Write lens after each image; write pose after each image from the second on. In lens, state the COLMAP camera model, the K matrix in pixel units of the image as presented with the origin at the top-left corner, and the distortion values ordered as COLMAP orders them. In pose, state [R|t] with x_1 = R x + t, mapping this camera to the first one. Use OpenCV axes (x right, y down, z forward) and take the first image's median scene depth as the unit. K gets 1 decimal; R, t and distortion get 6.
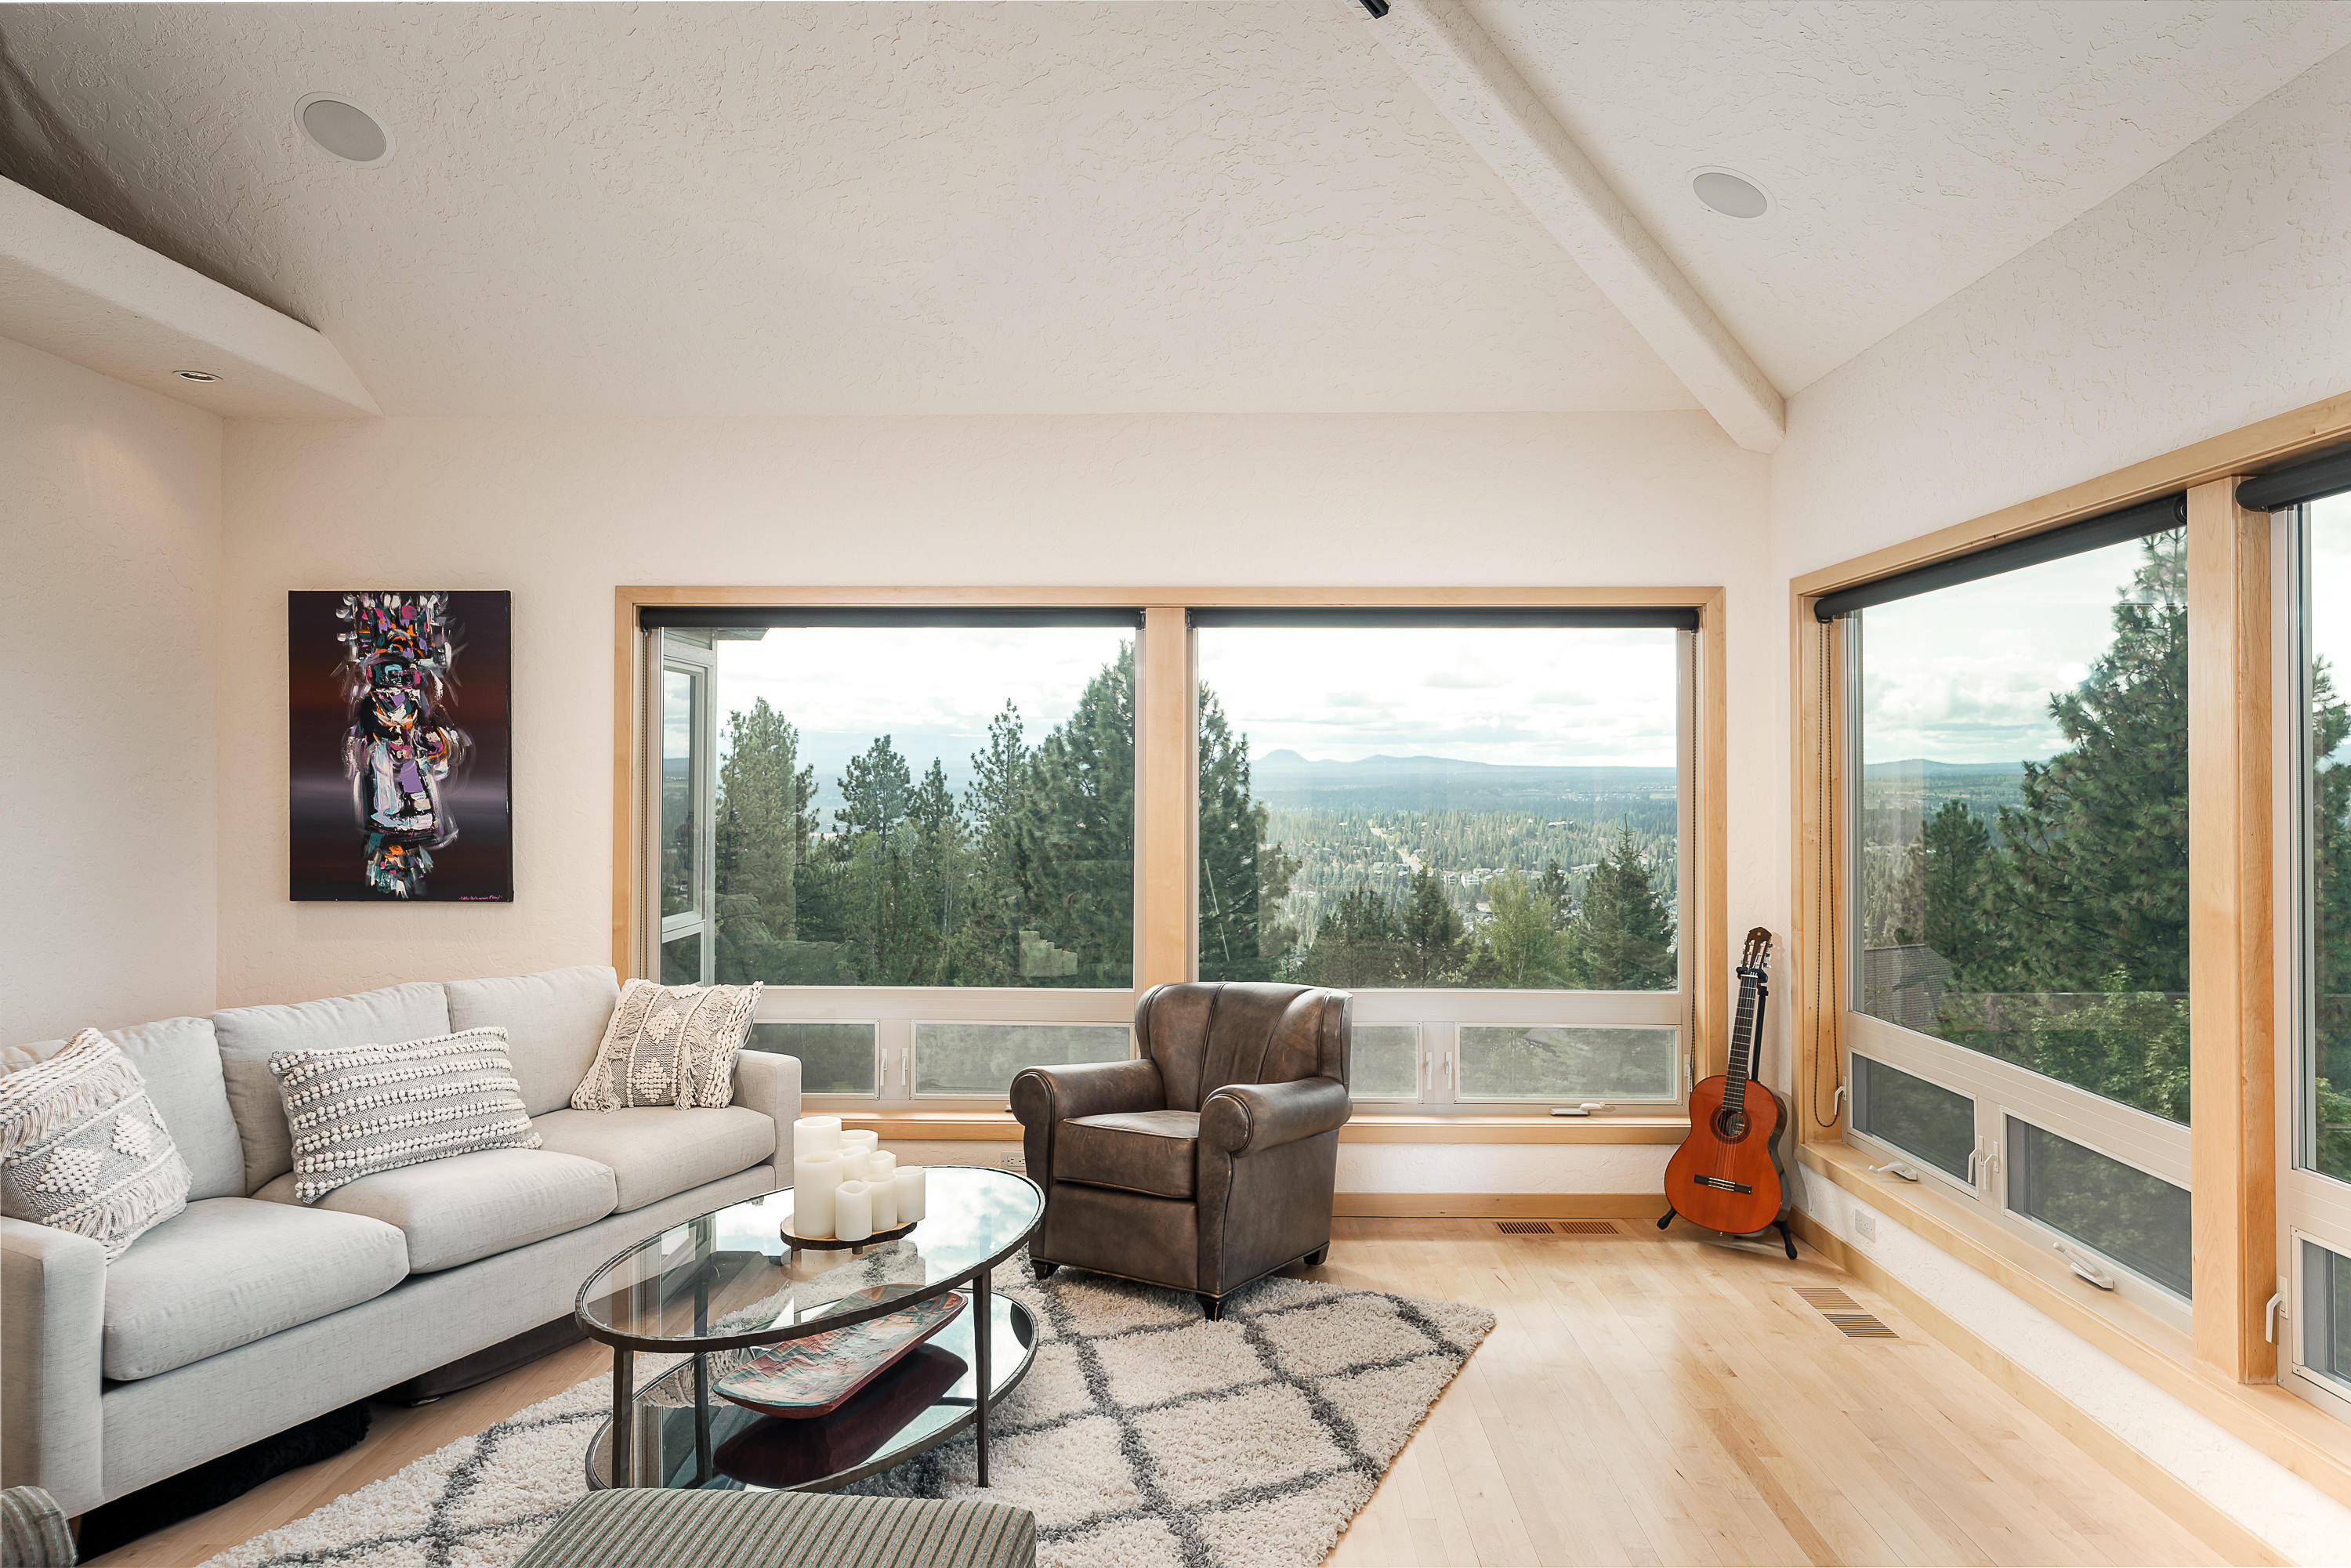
lens RADIAL K [[1532.1, 0, 1180.5], [0, 1532.1, 815.3], [0, 0, 1]] dist [-0.011049, -0.001856]
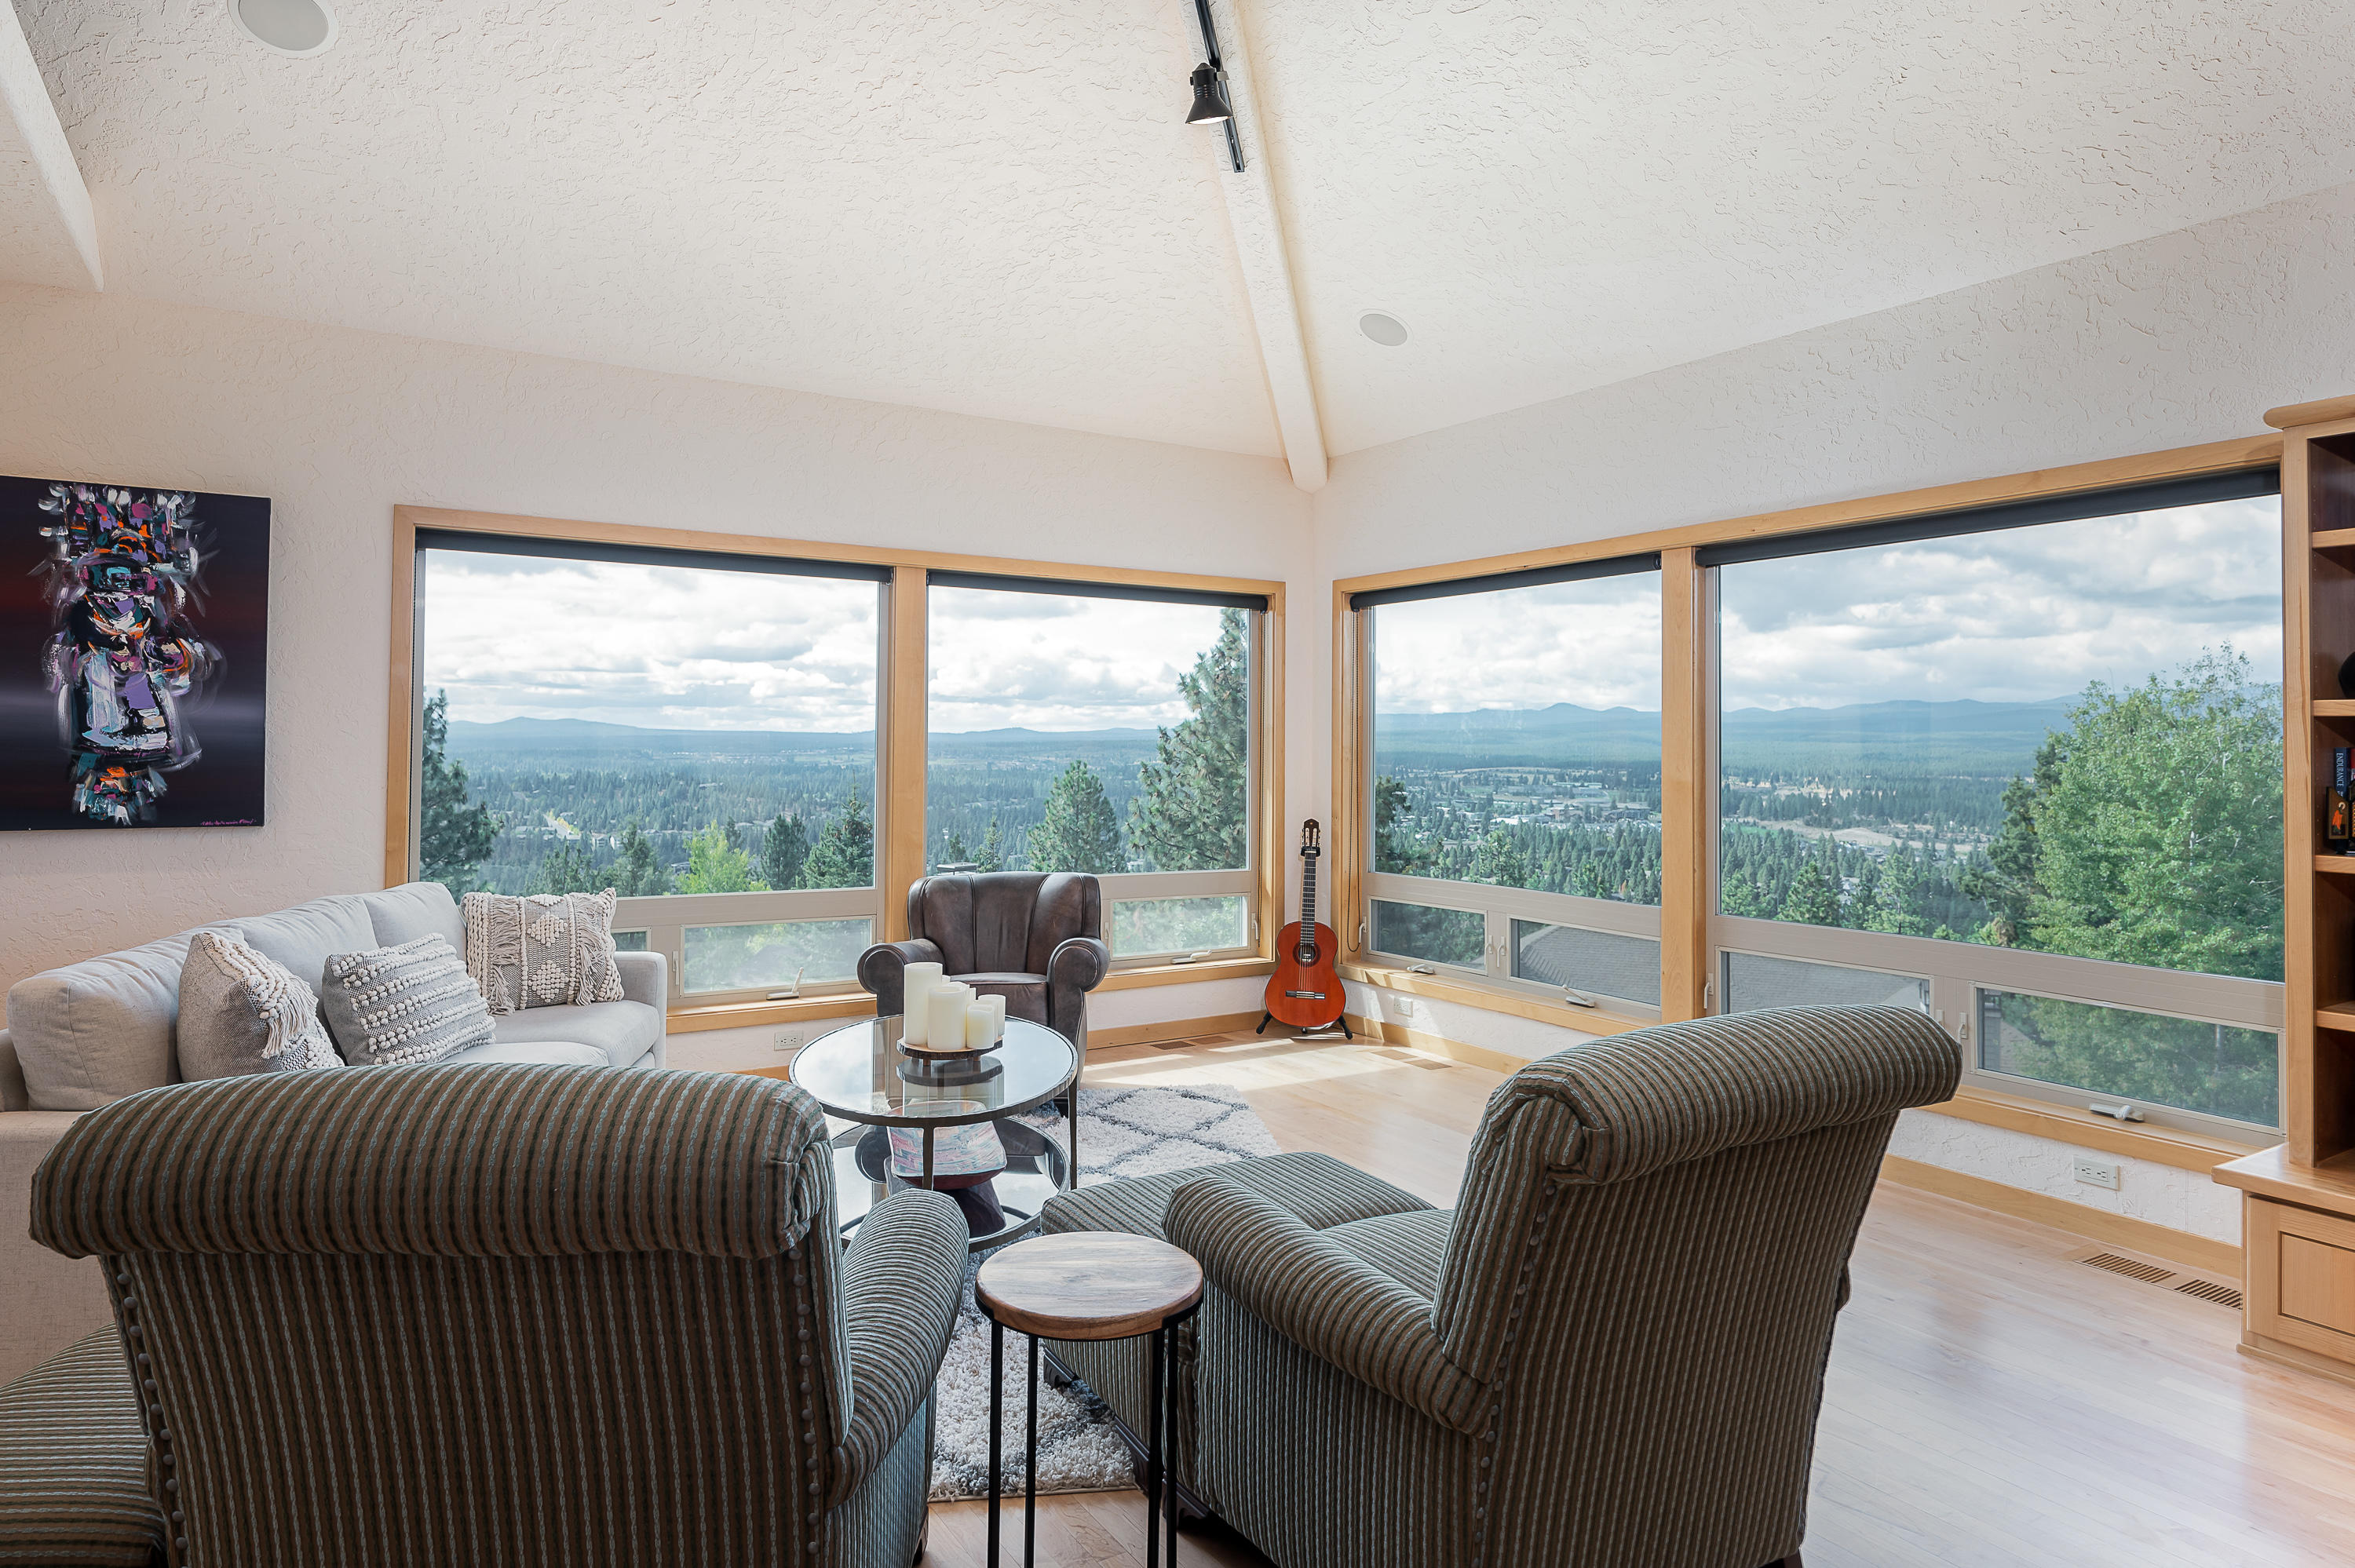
lens RADIAL K [[1471.8, 0, 1177.5], [0, 1471.8, 784.0], [0, 0, 1]] dist [-0.006610, -0.002349]
pose [[0.822288, -0.008927, 0.569001, -0.493793], [0.008697, 0.999957, 0.003121, 0.032886], [-0.569005, 0.002382, 0.822331, -0.072440]]
